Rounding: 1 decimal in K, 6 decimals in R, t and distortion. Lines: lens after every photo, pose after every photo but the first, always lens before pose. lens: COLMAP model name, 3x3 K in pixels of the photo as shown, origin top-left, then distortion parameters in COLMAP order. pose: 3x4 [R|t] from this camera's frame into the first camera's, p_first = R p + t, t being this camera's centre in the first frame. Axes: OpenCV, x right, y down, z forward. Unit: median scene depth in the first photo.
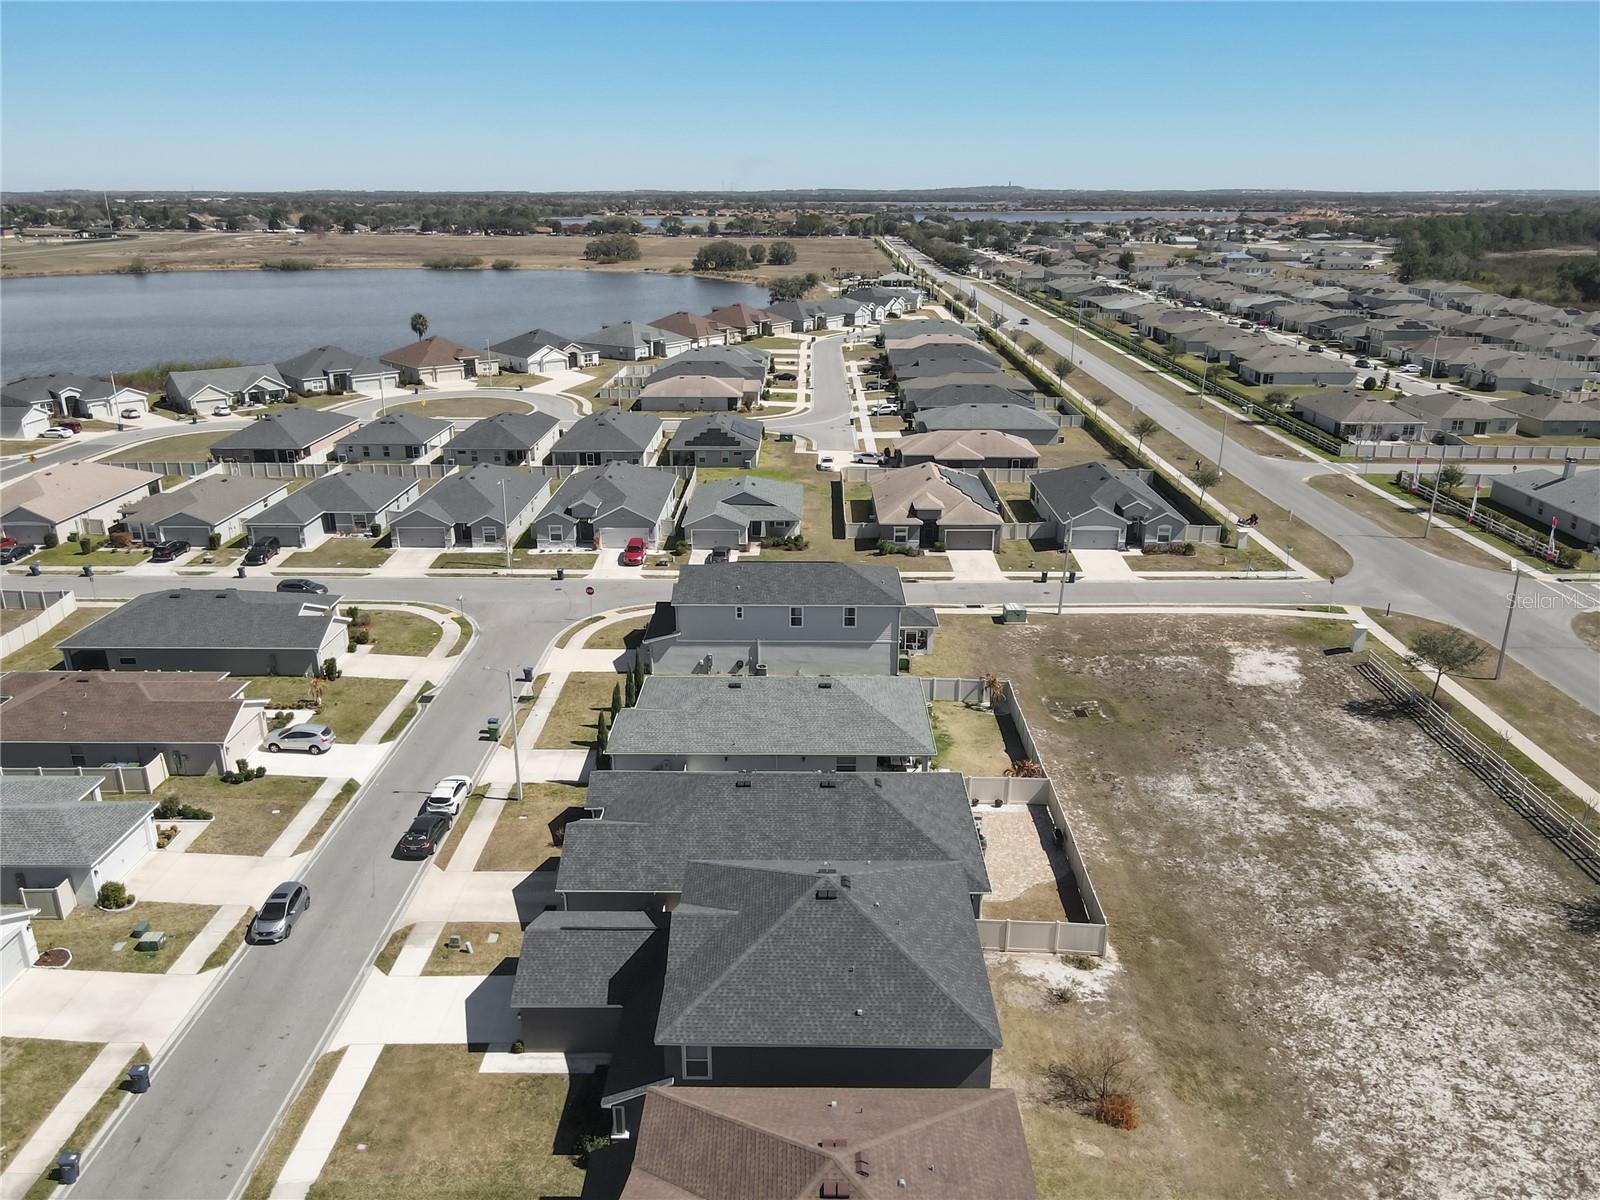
lens RADIAL K [[1207.0, 0, 800.0], [0, 1207.0, 600.0], [0, 0, 1]] dist [-0.022763, 0.047678]
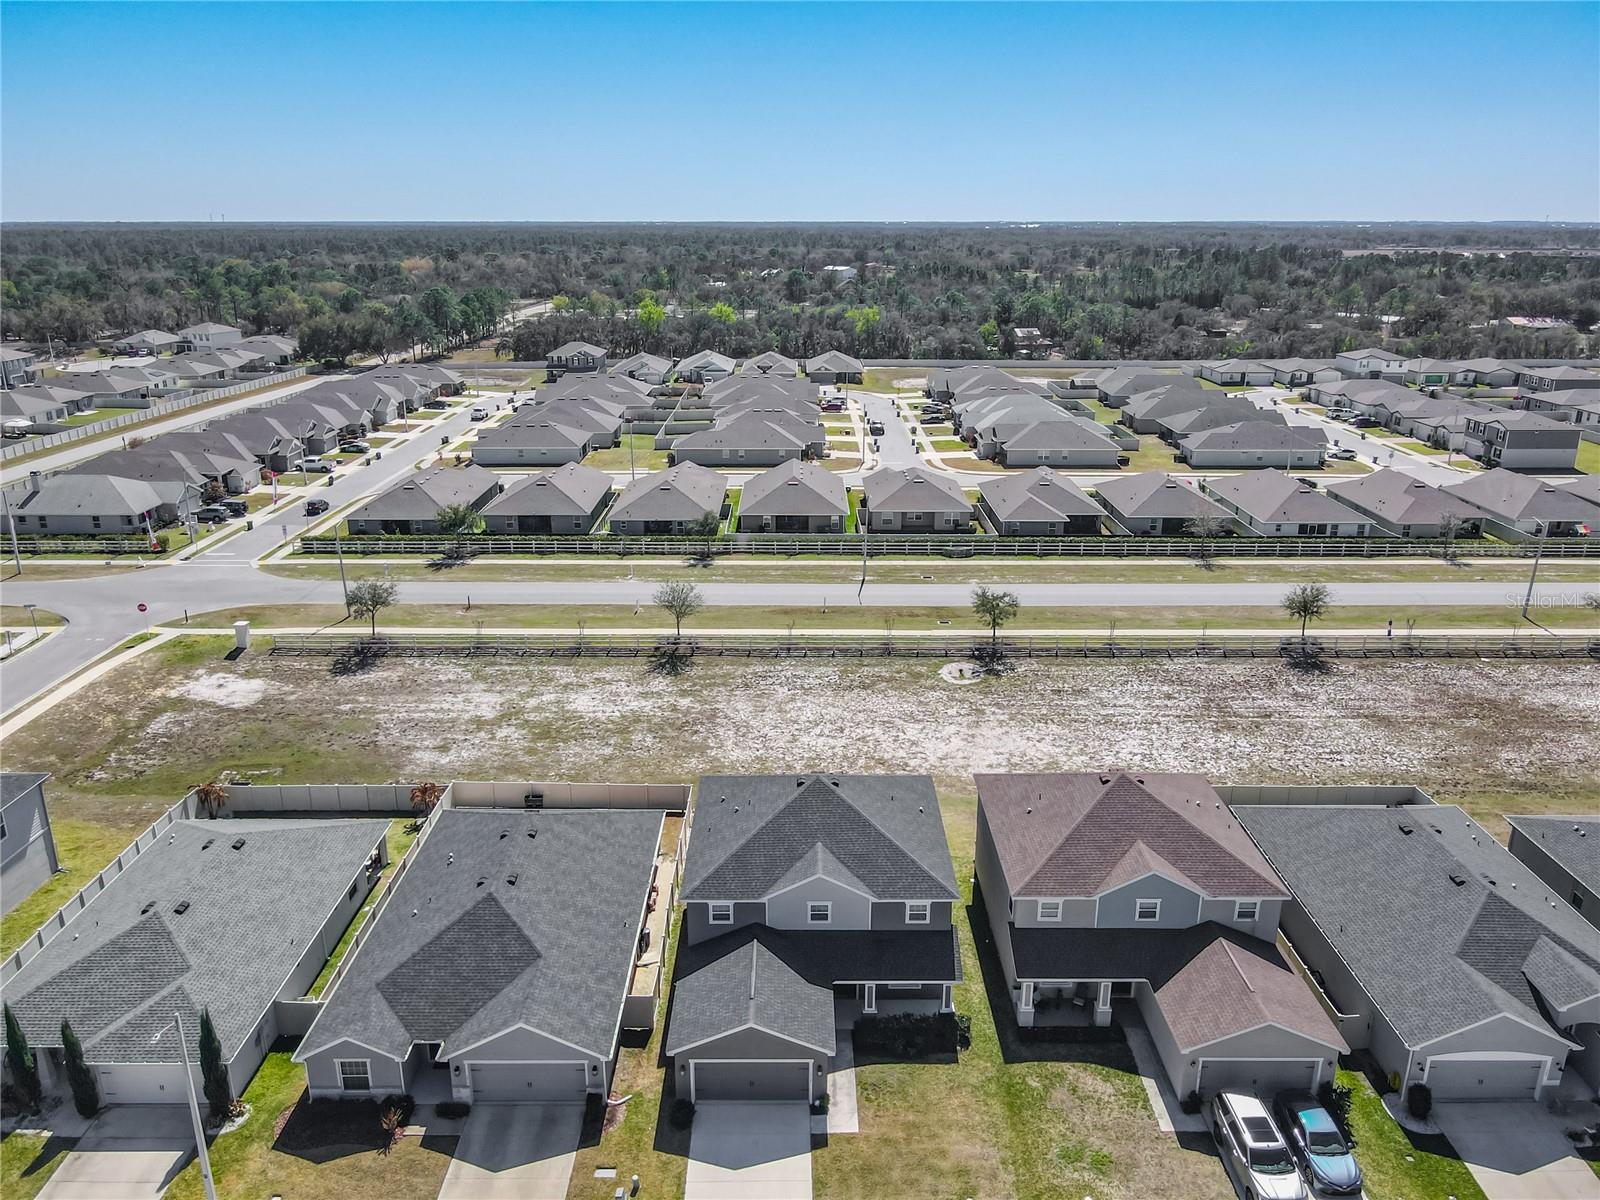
lens RADIAL K [[1195.2, 0, 800.0], [0, 1195.2, 600.0], [0, 0, 1]] dist [-0.034811, 0.109433]
pose [[-0.012490, -0.303749, 0.952670, -0.440170], [0.321634, 0.900891, 0.291456, -0.118486], [-0.946782, 0.310052, 0.086444, 0.351708]]
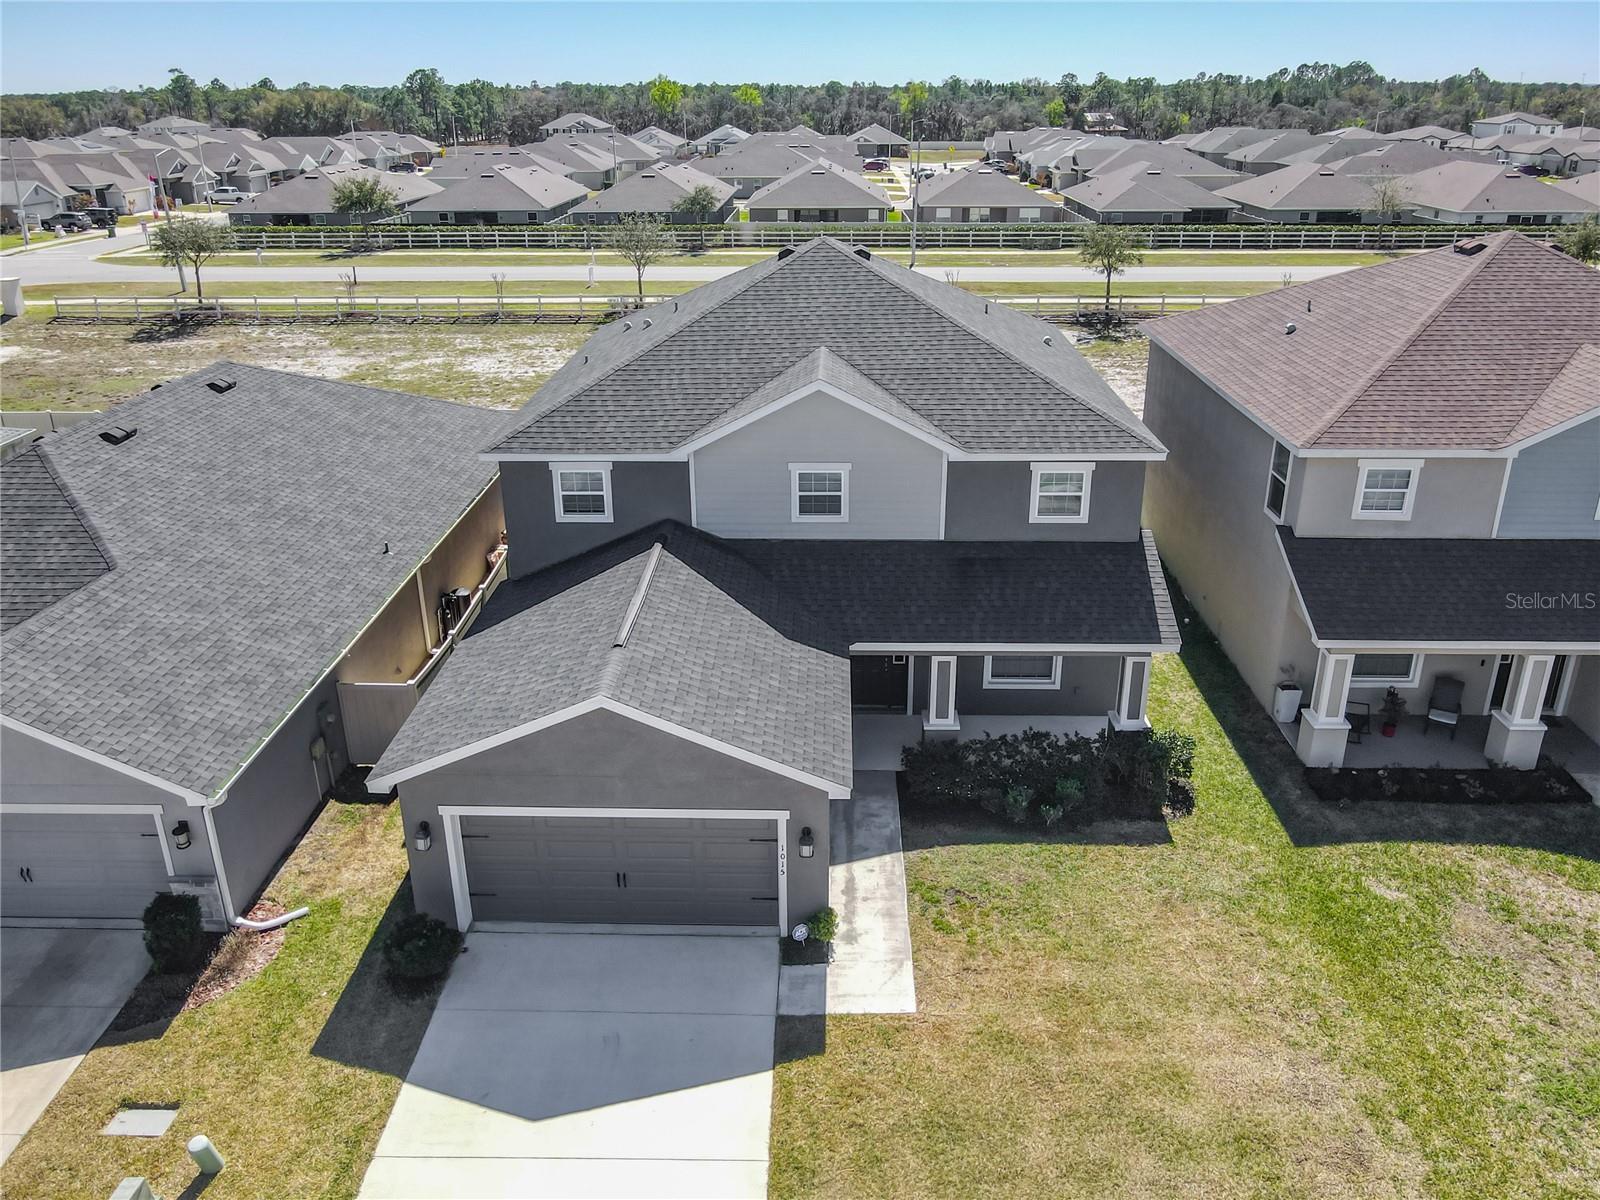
lens RADIAL K [[1198.8, 0, 802.2], [0, 1198.8, 571.8], [0, 0, 1]] dist [-0.020050, 0.040248]
pose [[0.018654, -0.367922, 0.929670, -0.224376], [0.328437, 0.880486, 0.341867, 0.068089], [-0.944342, 0.298961, 0.137264, 0.401084]]
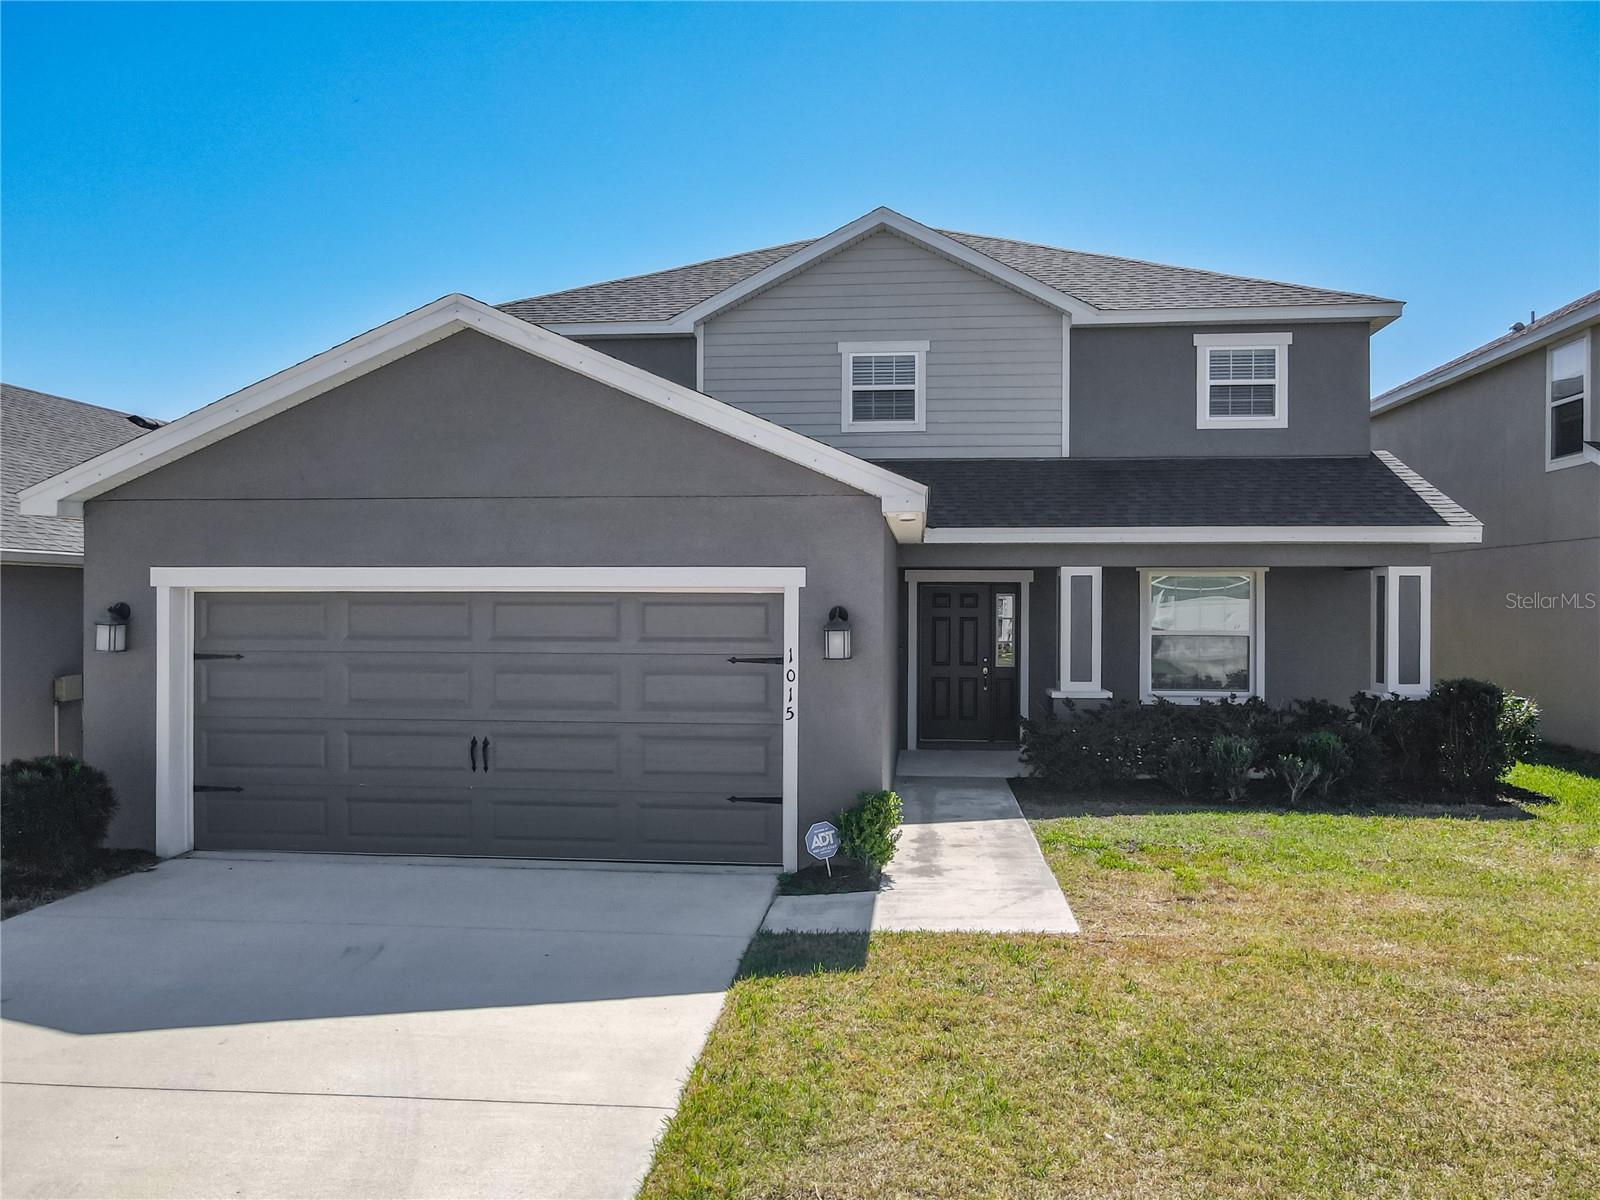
lens RADIAL K [[1207.0, 0, 800.0], [0, 1207.0, 600.0], [0, 0, 1]] dist [-0.022763, 0.047678]
pose [[0.090454, 0.010529, 0.995845, -0.175110], [0.314698, 0.948406, -0.038612, 0.146016], [-0.944872, 0.316883, 0.082473, 0.425536]]
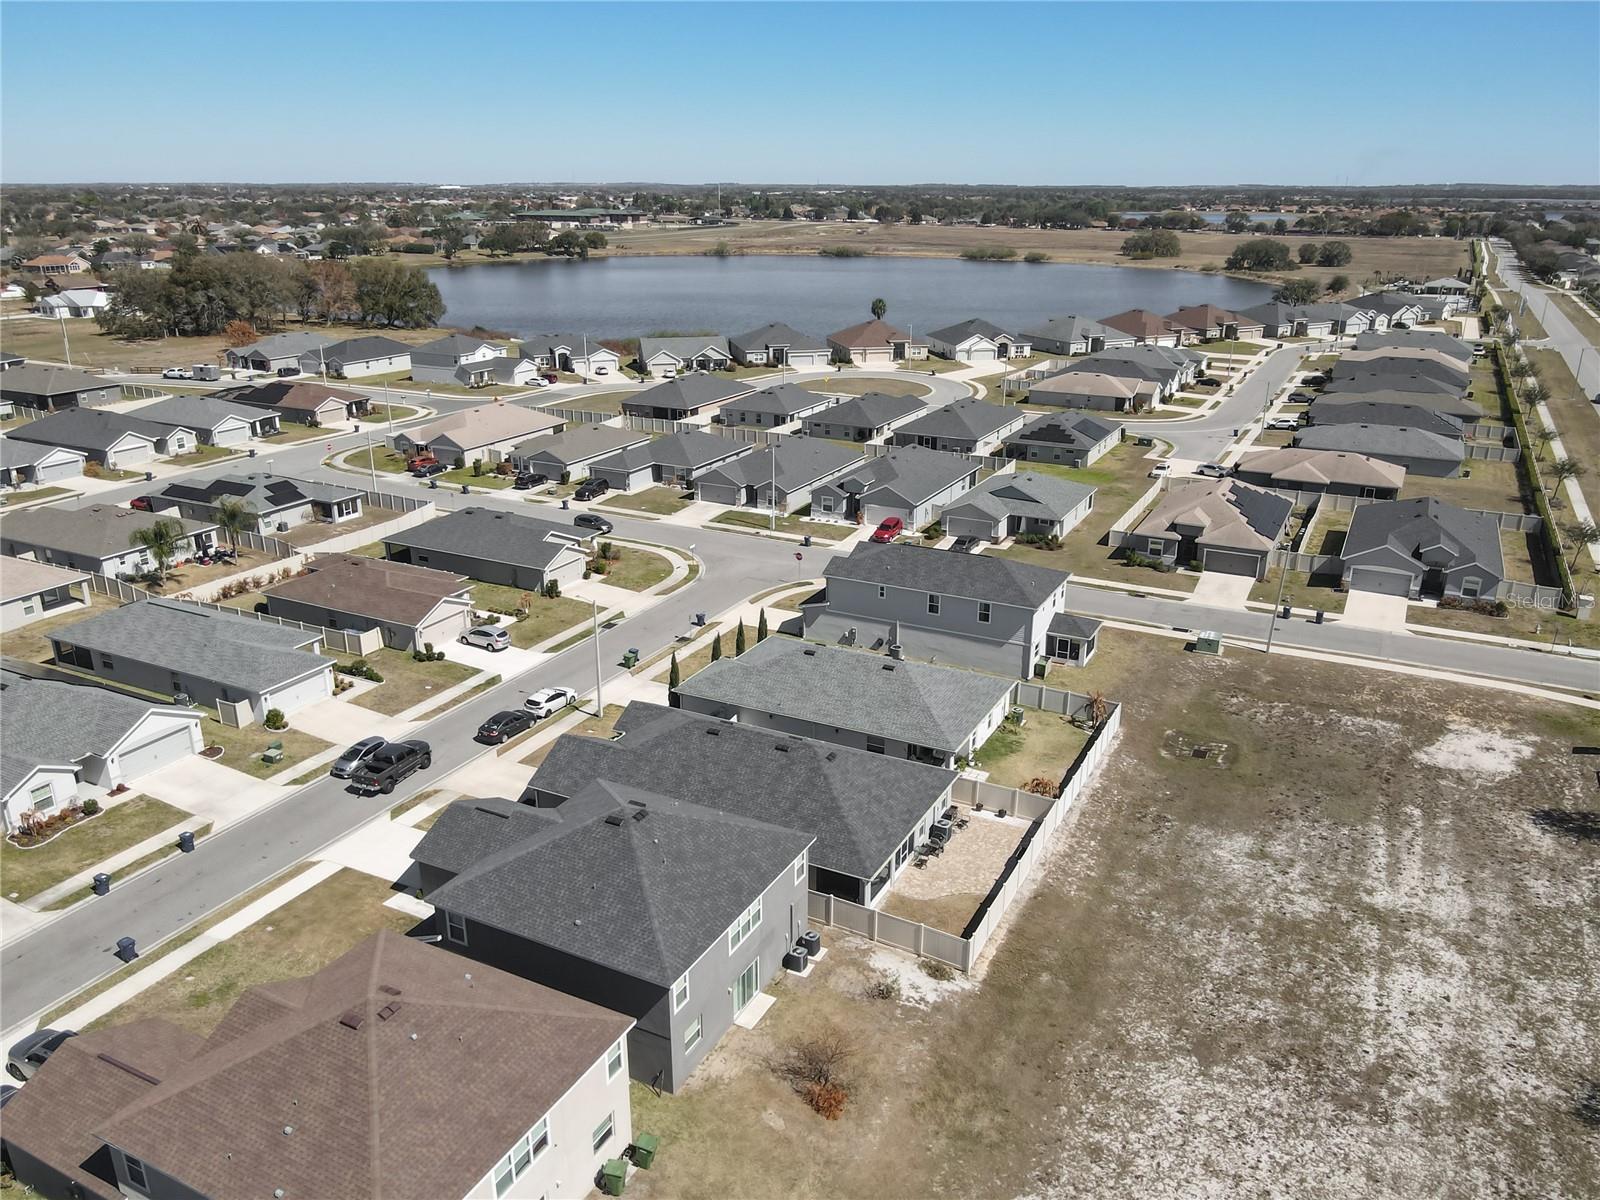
lens RADIAL K [[1207.0, 0, 800.0], [0, 1207.0, 600.0], [0, 0, 1]] dist [-0.022763, 0.047678]
pose [[0.893150, 0.148995, -0.424364, 0.245914], [-0.147165, 0.988409, 0.037297, -0.008113], [0.425002, 0.029139, 0.904723, 0.029166]]
